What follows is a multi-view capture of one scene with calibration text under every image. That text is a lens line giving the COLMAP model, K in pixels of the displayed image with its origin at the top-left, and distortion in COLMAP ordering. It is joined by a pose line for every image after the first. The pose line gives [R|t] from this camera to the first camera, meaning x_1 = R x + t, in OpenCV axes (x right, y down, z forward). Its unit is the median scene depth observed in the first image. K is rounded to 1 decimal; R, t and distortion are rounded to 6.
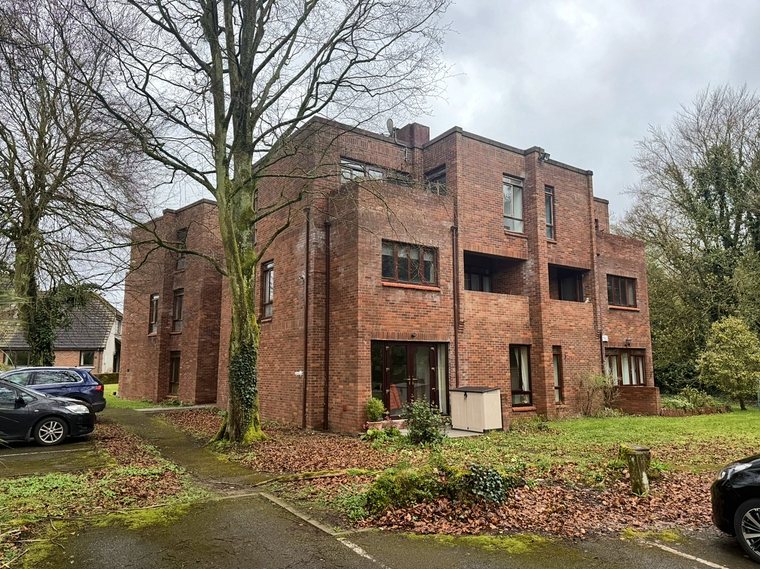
lens RADIAL K [[531.6, 0, 398.1], [0, 531.6, 293.0], [0, 0, 1]] dist [0.058991, -0.011252]
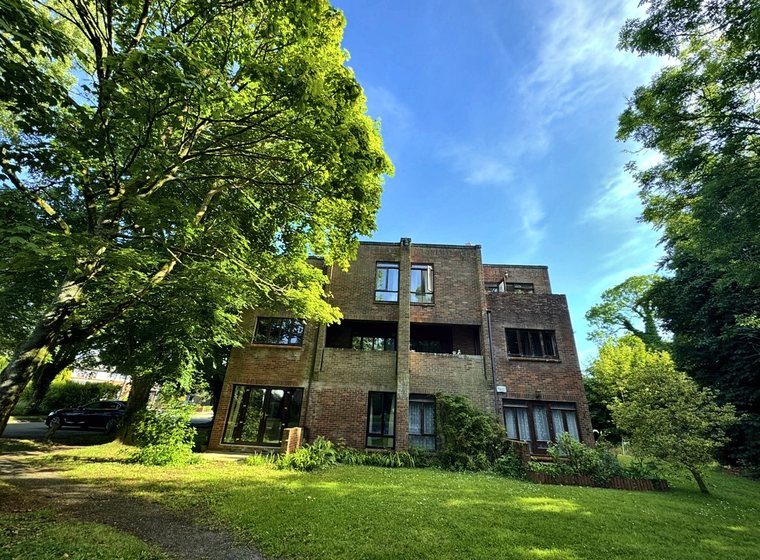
lens RADIAL K [[307.3, 0, 380.6], [0, 307.3, 284.1], [0, 0, 1]] dist [0.010503, 0.000114]
pose [[0.818607, -0.181195, -0.545023, 0.641670], [0.026295, 0.959762, -0.279582, 0.057061], [0.573751, 0.214536, 0.790433, 0.396407]]
